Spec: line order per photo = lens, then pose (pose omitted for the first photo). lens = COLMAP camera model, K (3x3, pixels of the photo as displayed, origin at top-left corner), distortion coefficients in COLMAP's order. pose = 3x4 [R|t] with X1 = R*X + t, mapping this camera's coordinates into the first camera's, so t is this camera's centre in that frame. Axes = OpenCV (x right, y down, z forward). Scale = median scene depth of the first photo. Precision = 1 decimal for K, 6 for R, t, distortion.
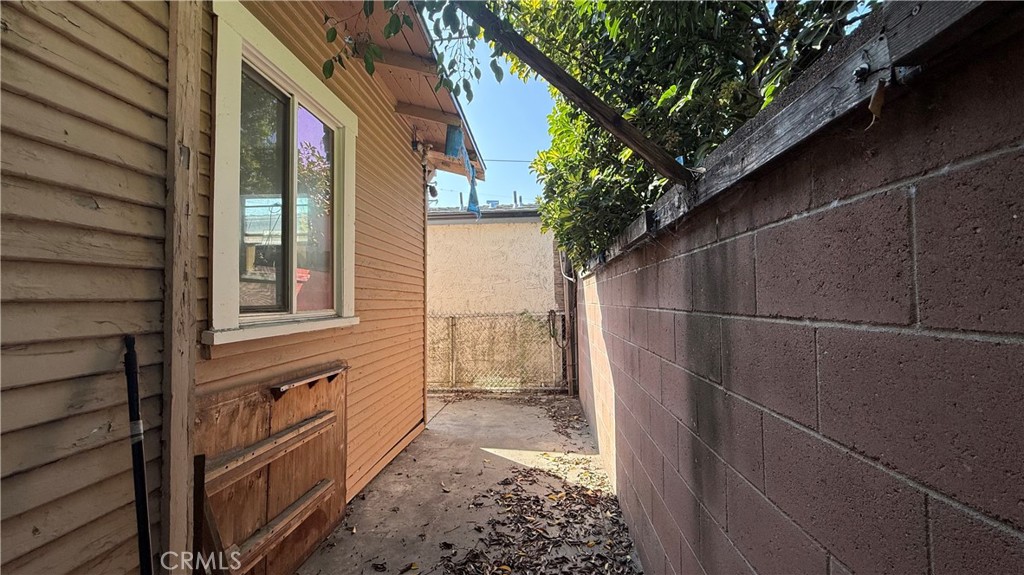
lens RADIAL K [[409.0, 0, 510.4], [0, 409.0, 288.8], [0, 0, 1]] dist [0.001075, -0.000037]
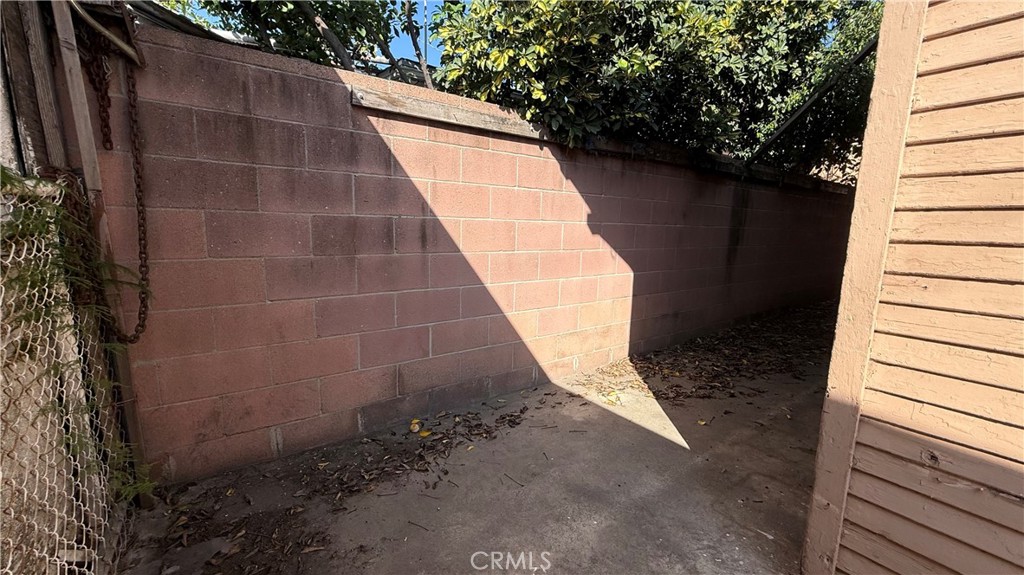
lens RADIAL K [[409.0, 0, 509.9], [0, 409.0, 285.9], [0, 0, 1]] dist [0.001075, -0.000037]
pose [[-0.639033, -0.139848, 0.756359, -0.202082], [-0.044787, 0.988430, 0.144918, 0.063942], [-0.767875, 0.058733, -0.637902, 0.997887]]
